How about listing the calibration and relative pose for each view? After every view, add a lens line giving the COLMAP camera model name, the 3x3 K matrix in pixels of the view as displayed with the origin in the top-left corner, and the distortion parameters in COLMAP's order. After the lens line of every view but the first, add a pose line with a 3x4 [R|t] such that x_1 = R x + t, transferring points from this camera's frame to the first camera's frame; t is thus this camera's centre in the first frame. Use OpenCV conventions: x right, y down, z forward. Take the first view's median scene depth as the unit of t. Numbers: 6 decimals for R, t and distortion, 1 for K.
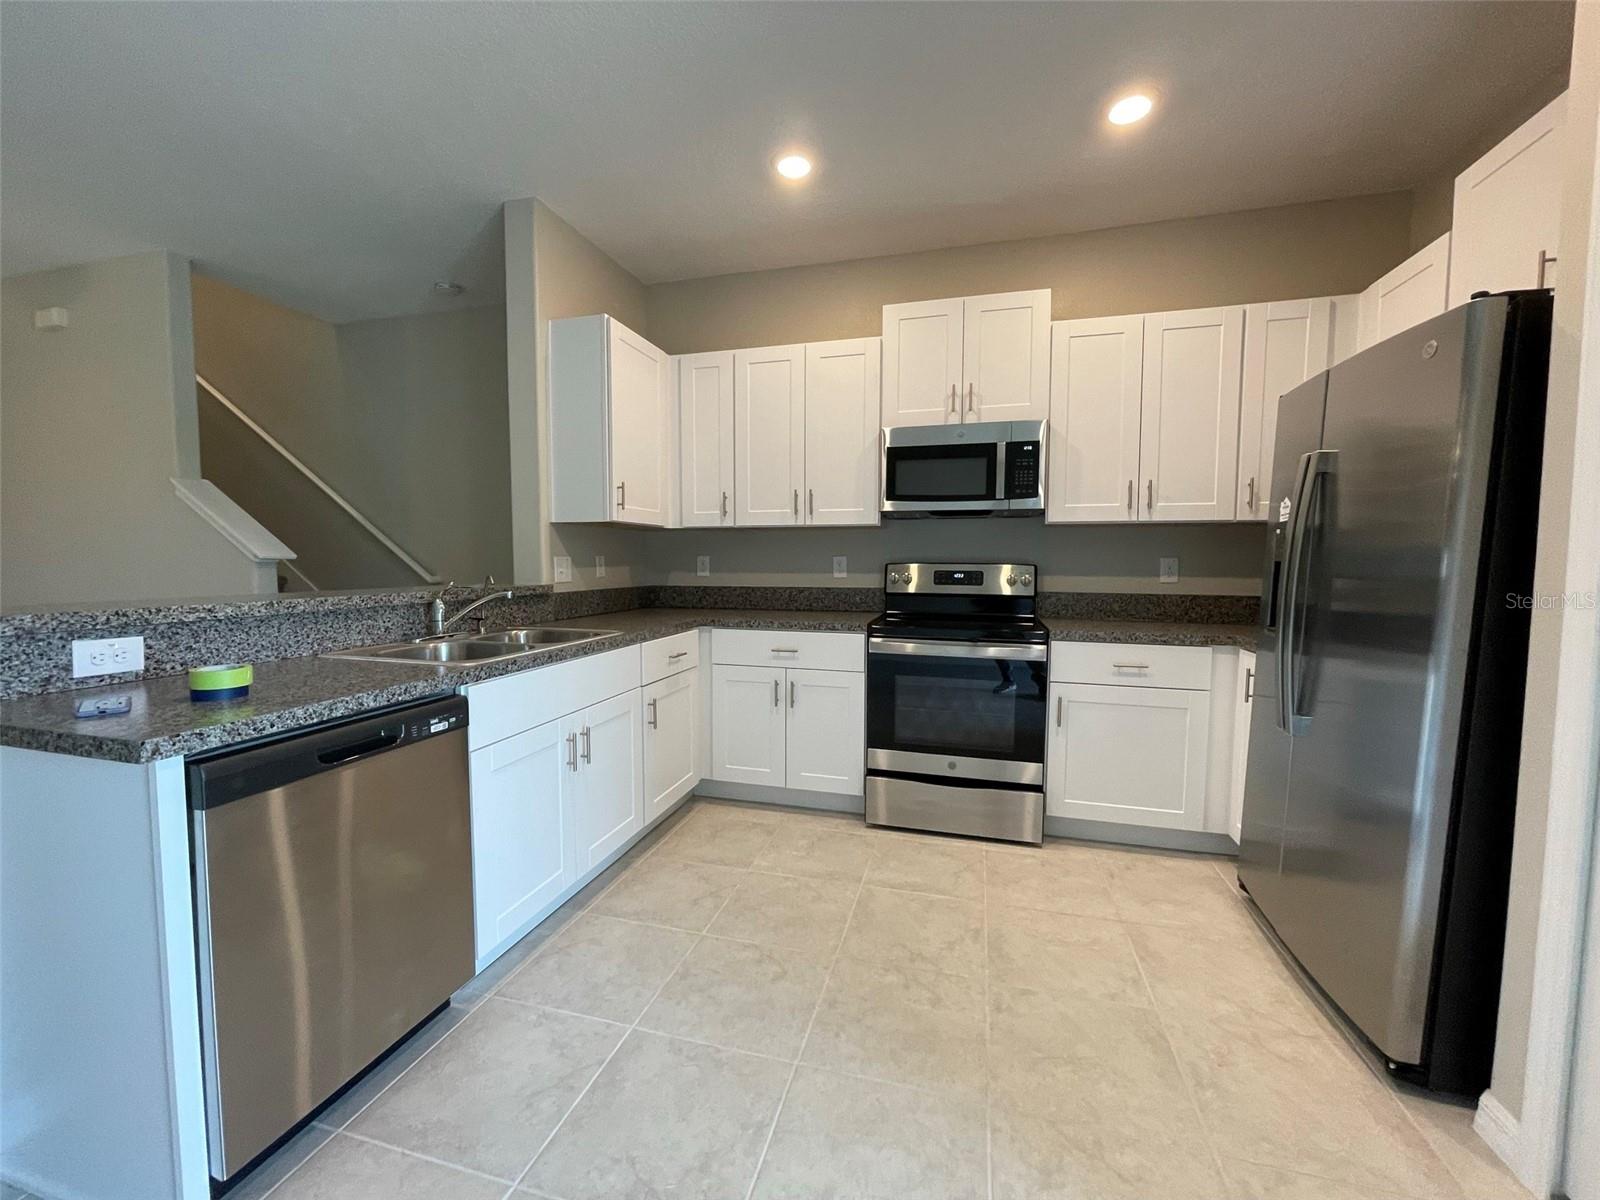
lens RADIAL K [[645.1, 0, 800.0], [0, 645.1, 600.0], [0, 0, 1]] dist [-0.001308, -0.000039]
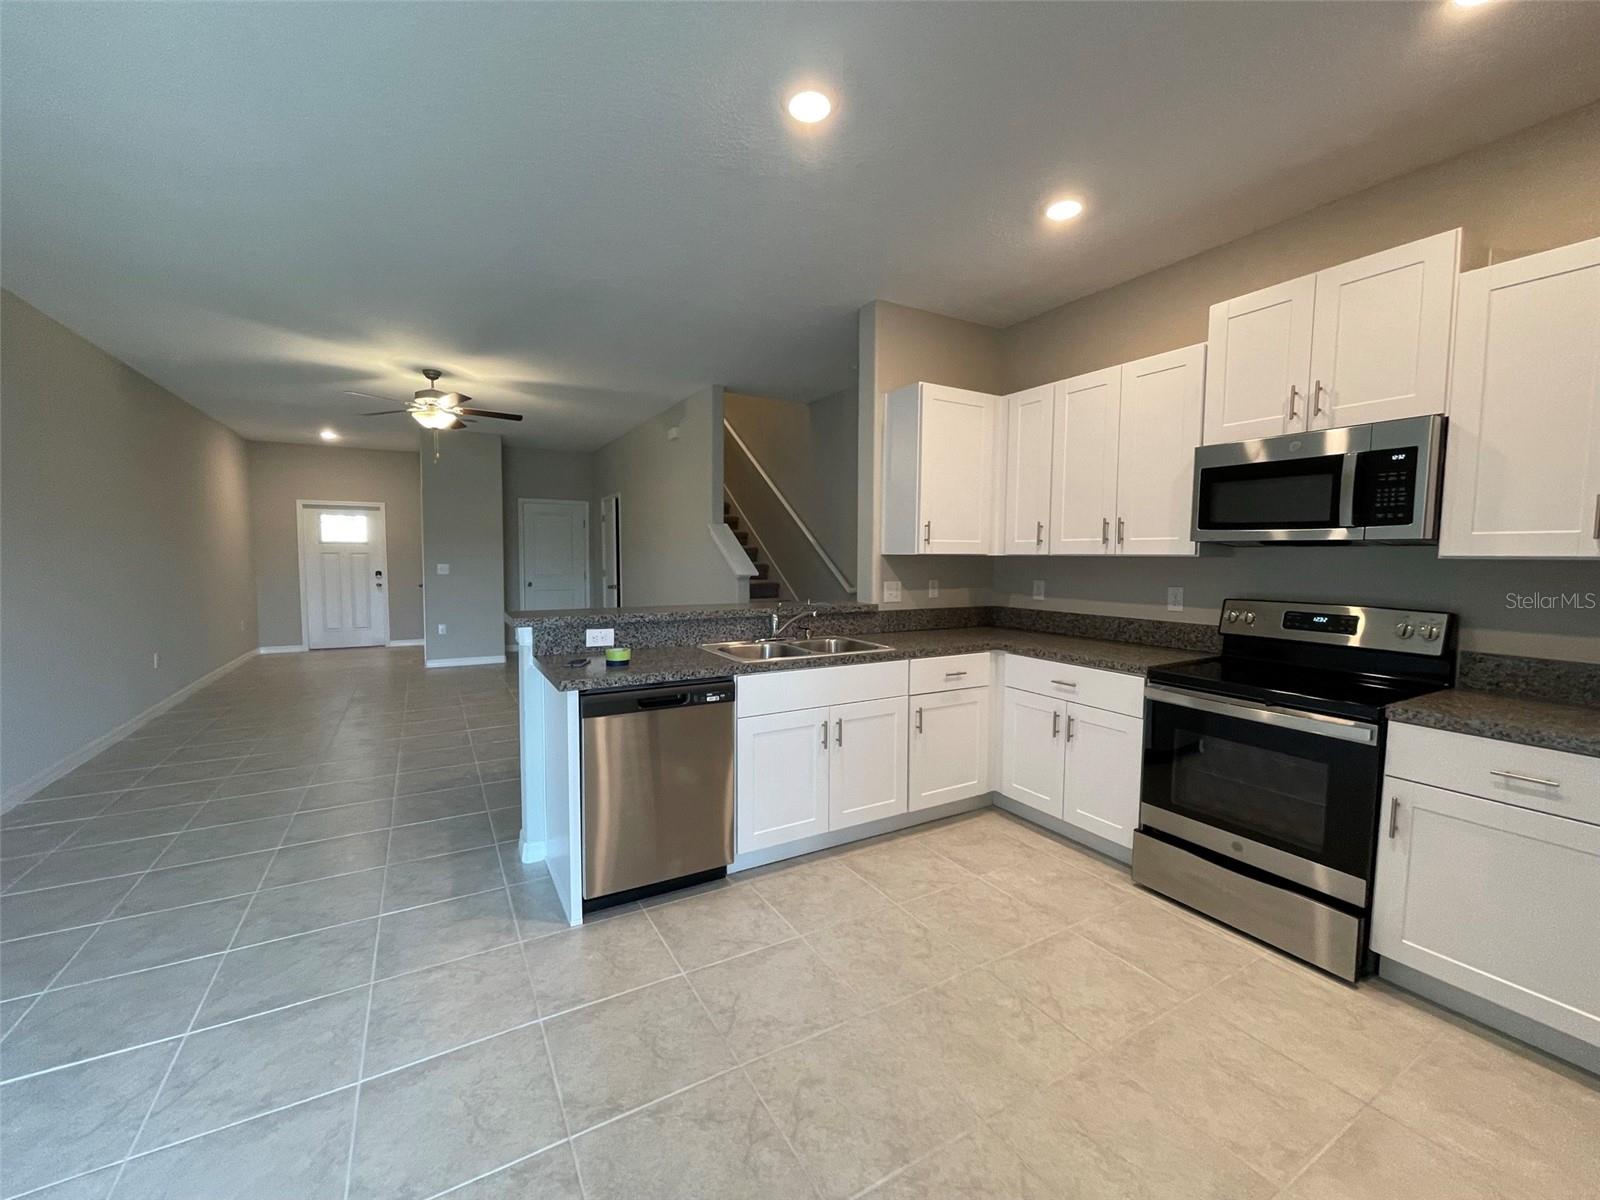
lens RADIAL K [[650.3, 0, 795.7], [0, 650.3, 600.1], [0, 0, 1]] dist [-0.004762, -0.000735]
pose [[0.710693, 0.052478, -0.701542, 0.392840], [-0.050588, 0.998445, 0.023440, -0.054242], [0.701681, 0.018831, 0.712242, -0.011962]]
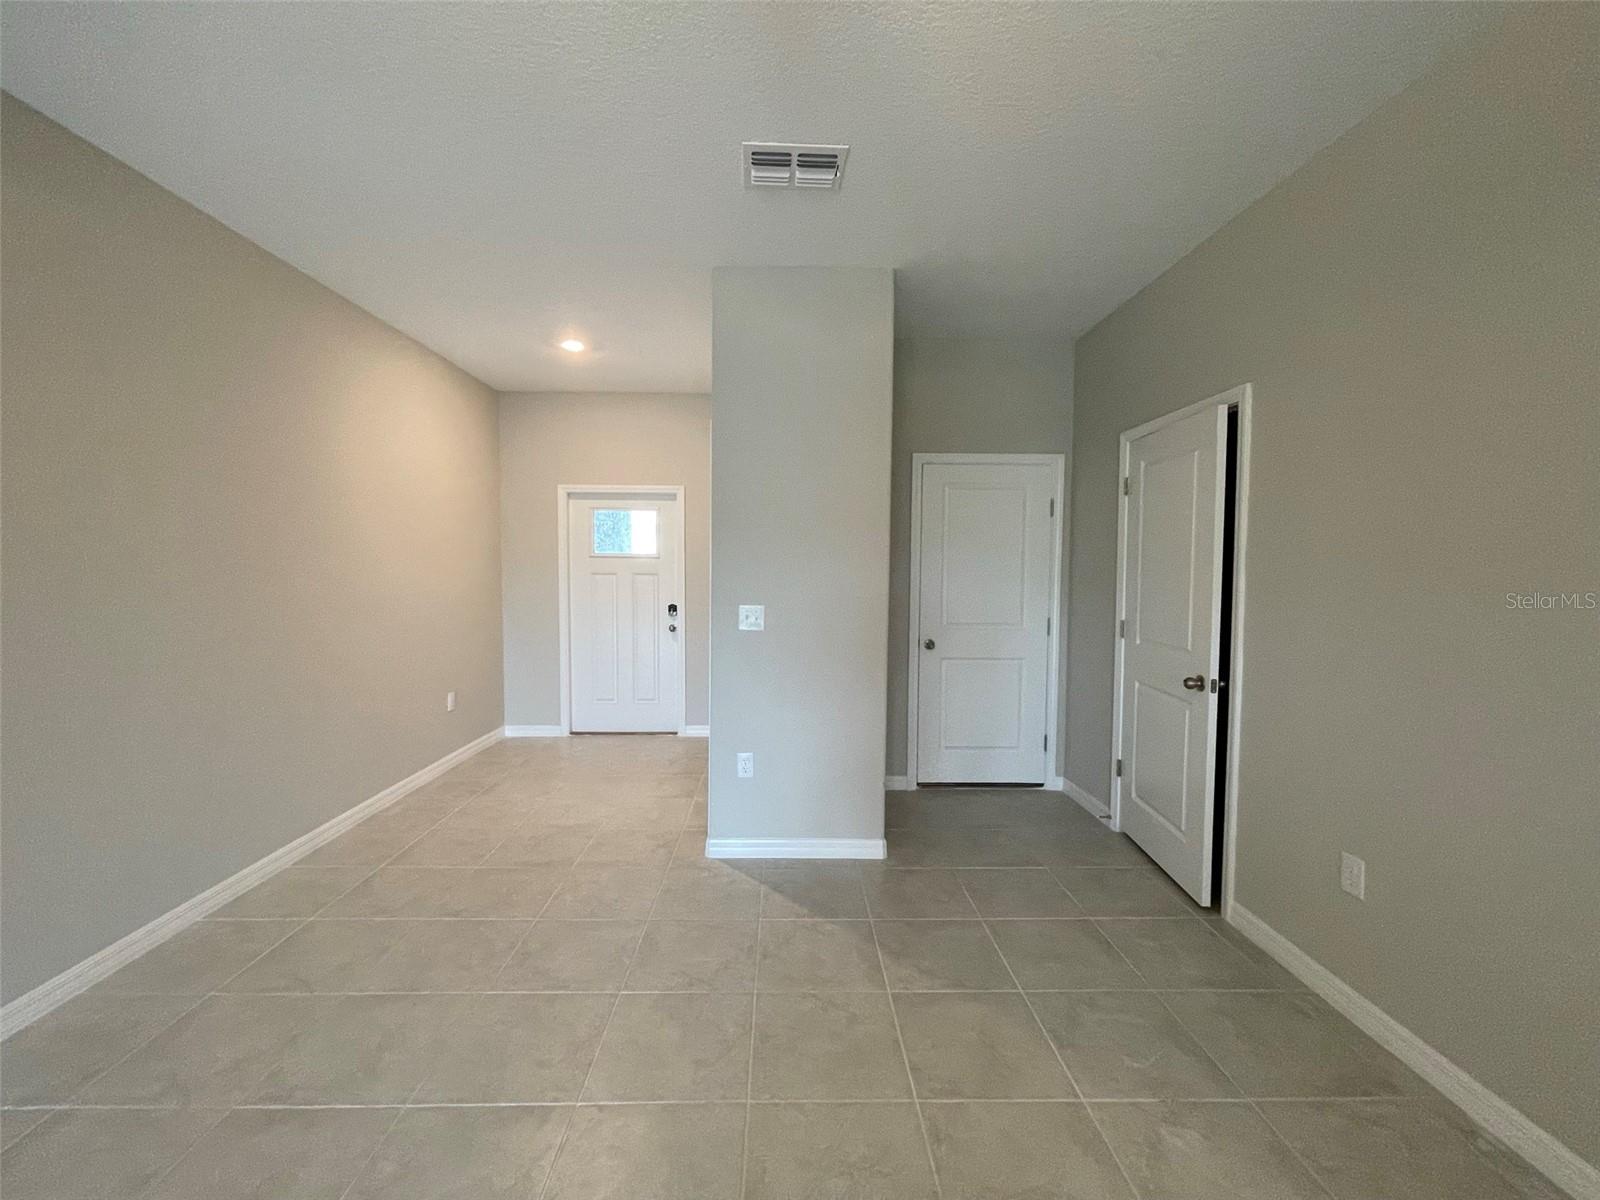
lens RADIAL K [[650.3, 0, 795.7], [0, 650.3, 600.1], [0, 0, 1]] dist [-0.004762, -0.000735]
pose [[0.287566, 0.050536, -0.956427, -1.452601], [-0.066630, 0.997243, 0.032659, -0.115481], [0.955440, 0.054336, 0.290141, 0.621898]]
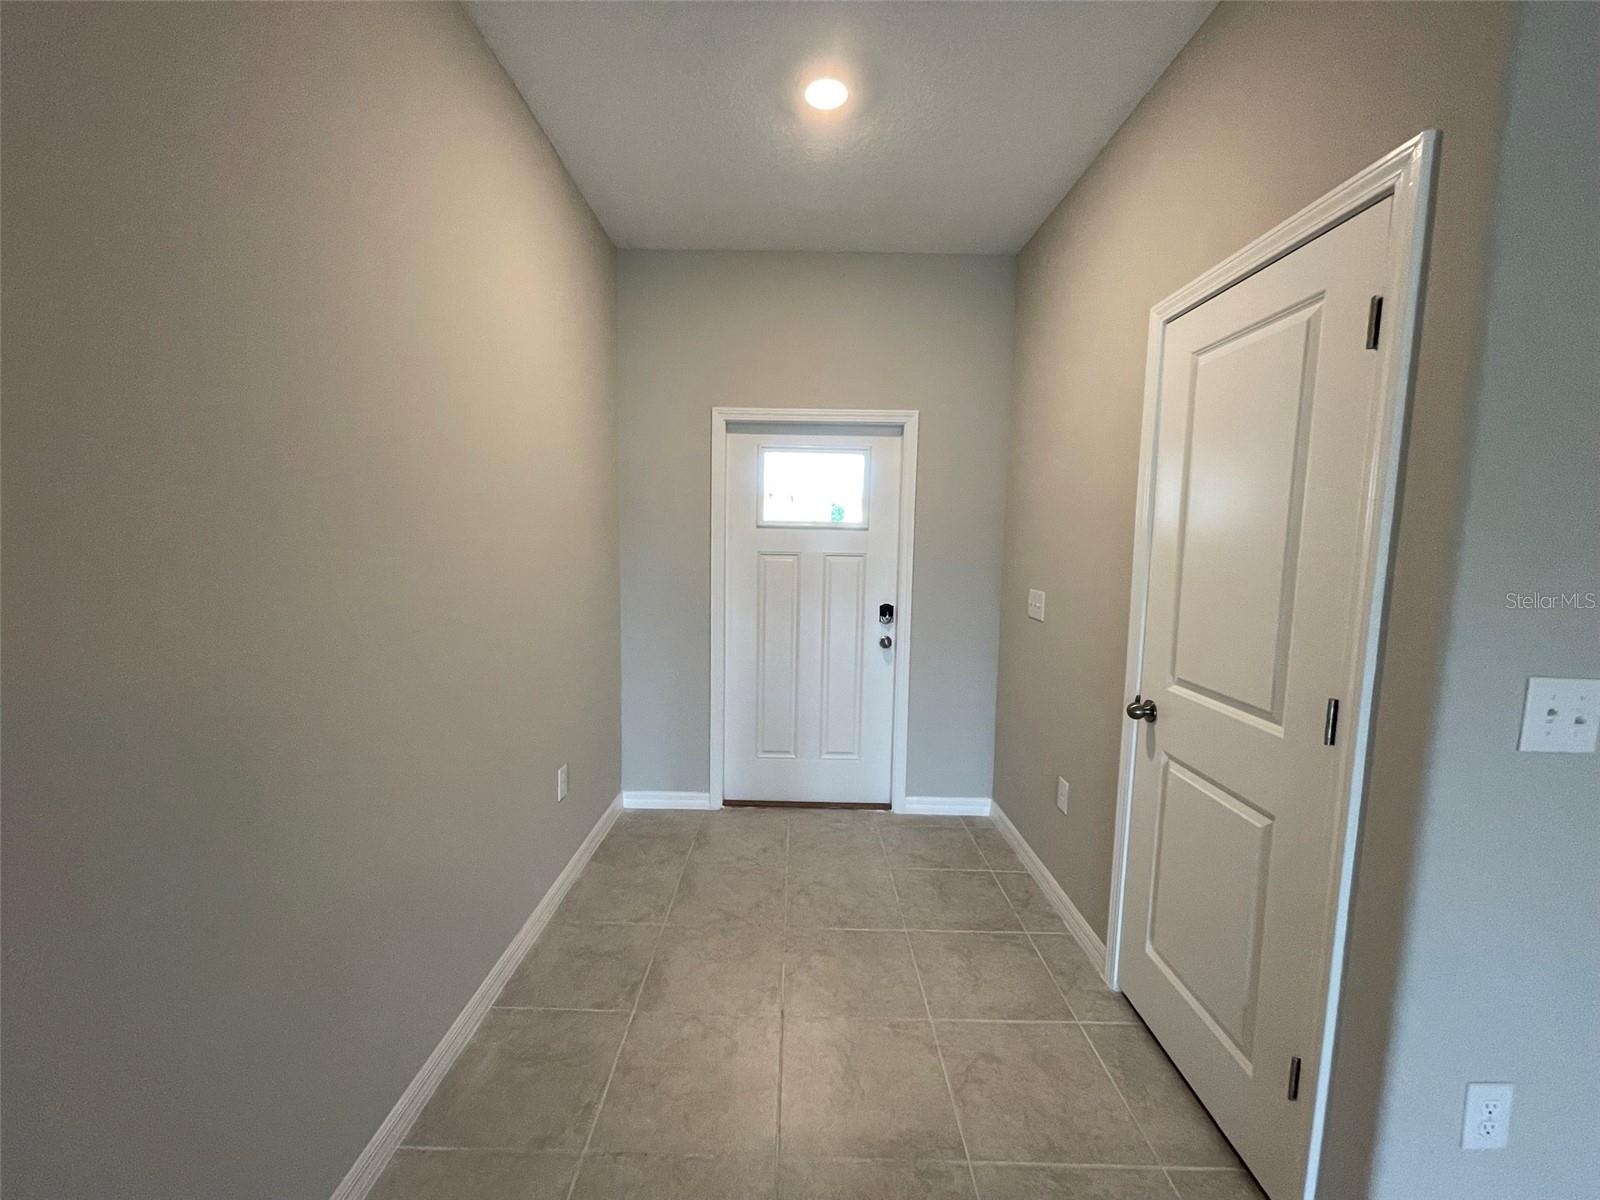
lens RADIAL K [[650.3, 0, 795.7], [0, 650.3, 600.1], [0, 0, 1]] dist [-0.004762, -0.000735]
pose [[0.262571, 0.097912, -0.959932, -2.265017], [-0.079642, 0.993643, 0.079566, -0.106105], [0.961620, 0.055559, 0.268700, 0.351926]]
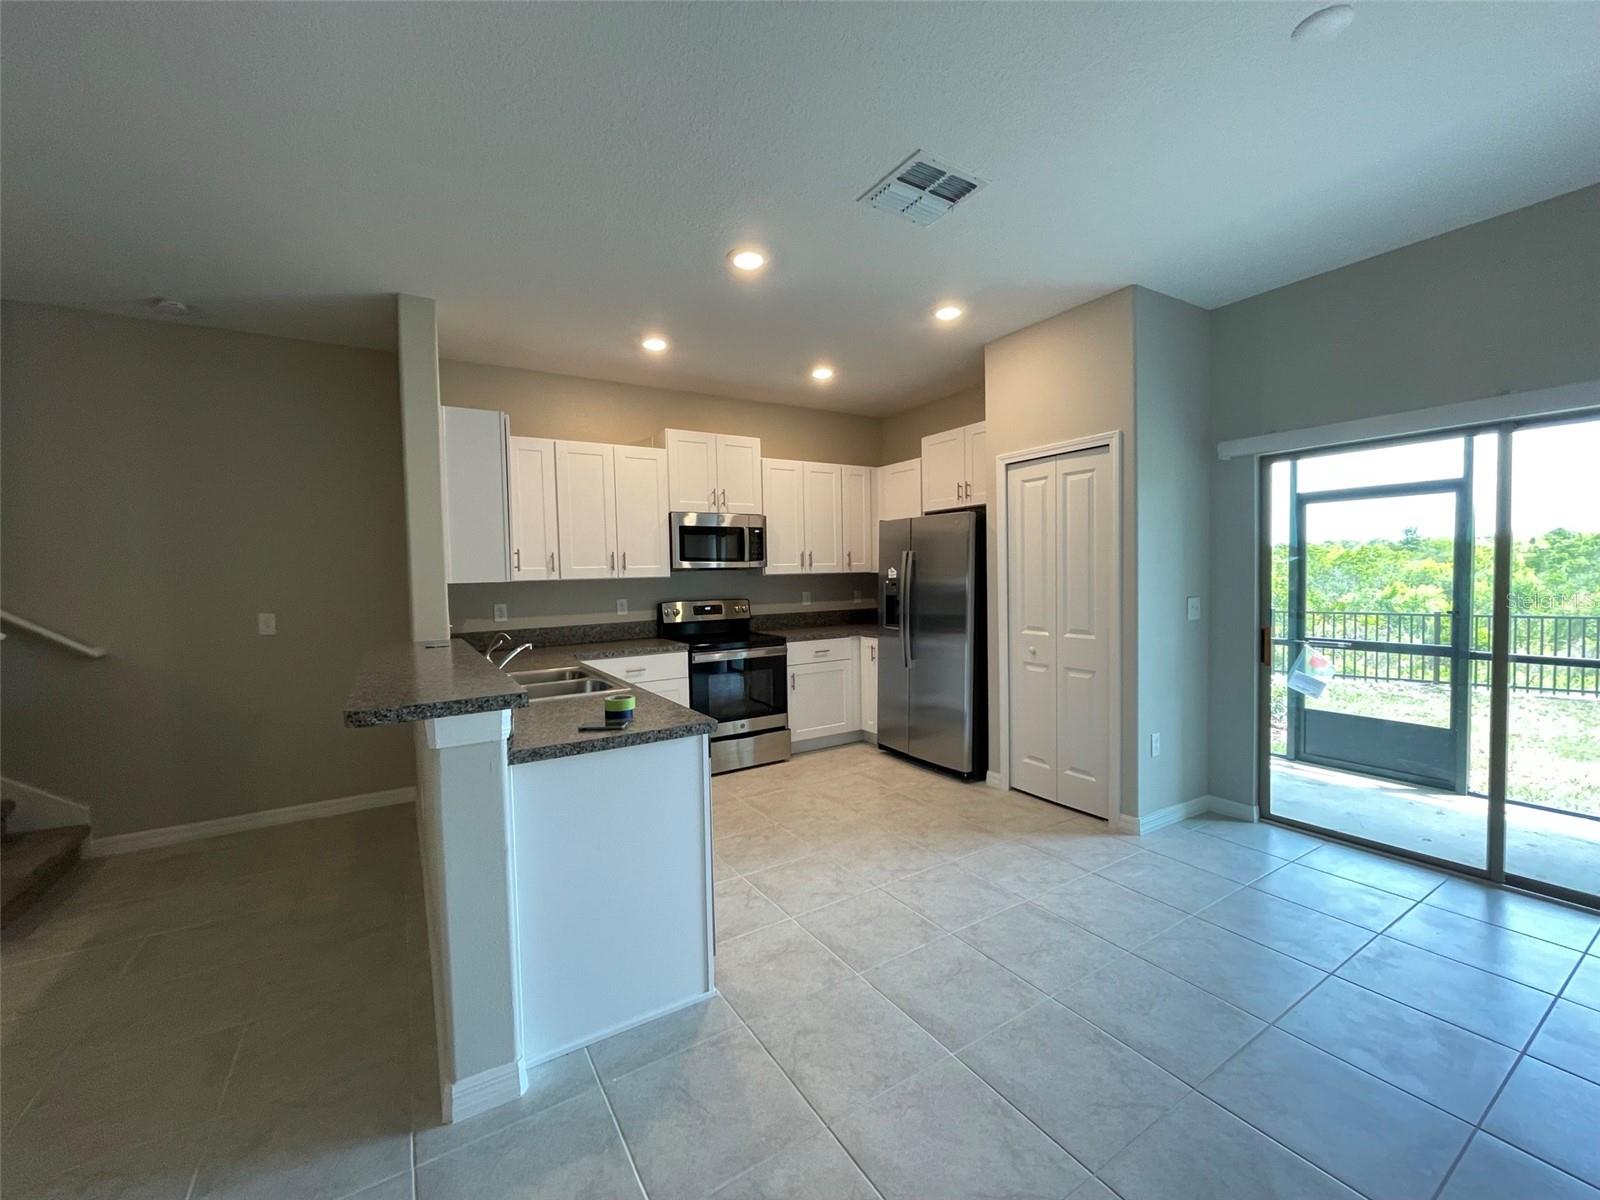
lens RADIAL K [[640.8, 0, 803.7], [0, 640.8, 600.1], [0, 0, 1]] dist [0.010467, -0.000216]
pose [[0.668765, -0.049530, 0.741822, -0.822229], [0.070856, 0.997483, 0.002723, -0.052053], [-0.740090, 0.050741, 0.670591, -0.205825]]
